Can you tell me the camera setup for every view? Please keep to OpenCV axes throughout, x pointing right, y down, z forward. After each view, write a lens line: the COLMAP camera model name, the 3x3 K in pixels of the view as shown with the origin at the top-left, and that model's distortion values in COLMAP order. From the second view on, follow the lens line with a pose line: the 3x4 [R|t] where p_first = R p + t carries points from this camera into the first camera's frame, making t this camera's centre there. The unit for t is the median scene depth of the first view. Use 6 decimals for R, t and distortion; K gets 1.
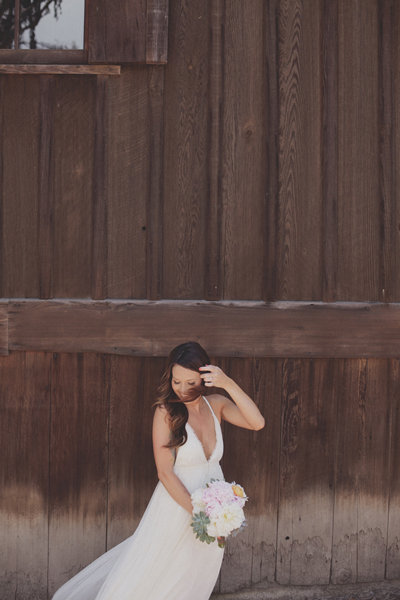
lens RADIAL K [[874.8, 0, 200.0], [0, 874.8, 300.0], [0, 0, 1]] dist [-0.149299, 0.136837]
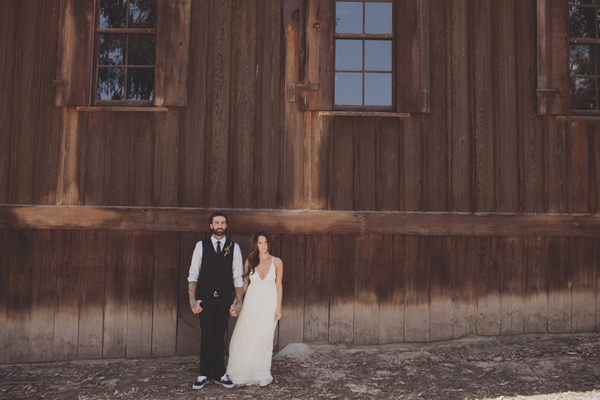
lens RADIAL K [[566.2, 0, 300.0], [0, 566.2, 200.0], [0, 0, 1]] dist [-0.107864, 0.138772]
pose [[0.999891, 0.001152, -0.014730, -0.366463], [-0.002158, 0.997649, -0.068490, 0.073649], [0.014617, 0.068514, 0.997543, -0.527421]]
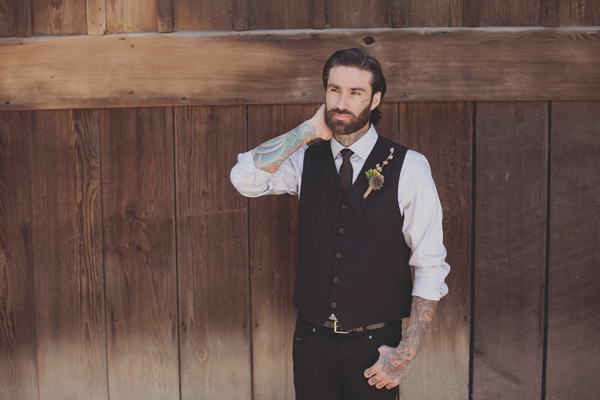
lens RADIAL K [[874.8, 0, 300.0], [0, 874.8, 200.0], [0, 0, 1]] dist [-0.149299, 0.136837]
pose [[0.998853, -0.031147, -0.036372, -0.840534], [0.033792, 0.996648, 0.074507, 0.079940], [0.033930, -0.075651, 0.996557, 0.208875]]
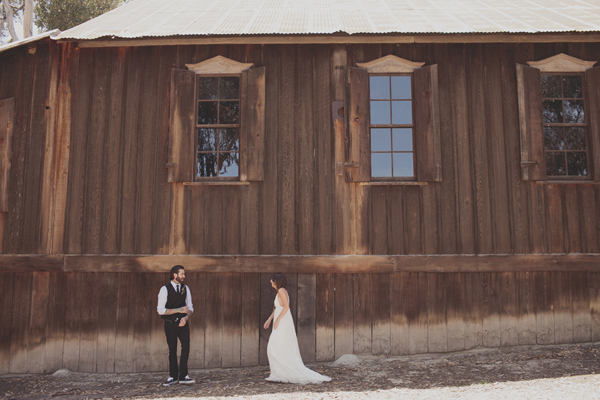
lens RADIAL K [[566.2, 0, 300.0], [0, 566.2, 200.0], [0, 0, 1]] dist [-0.107864, 0.138772]
pose [[0.998466, -0.021392, -0.051075, -0.455627], [0.013810, 0.989418, -0.144436, 0.092440], [0.053625, 0.143509, 0.988195, -1.087748]]
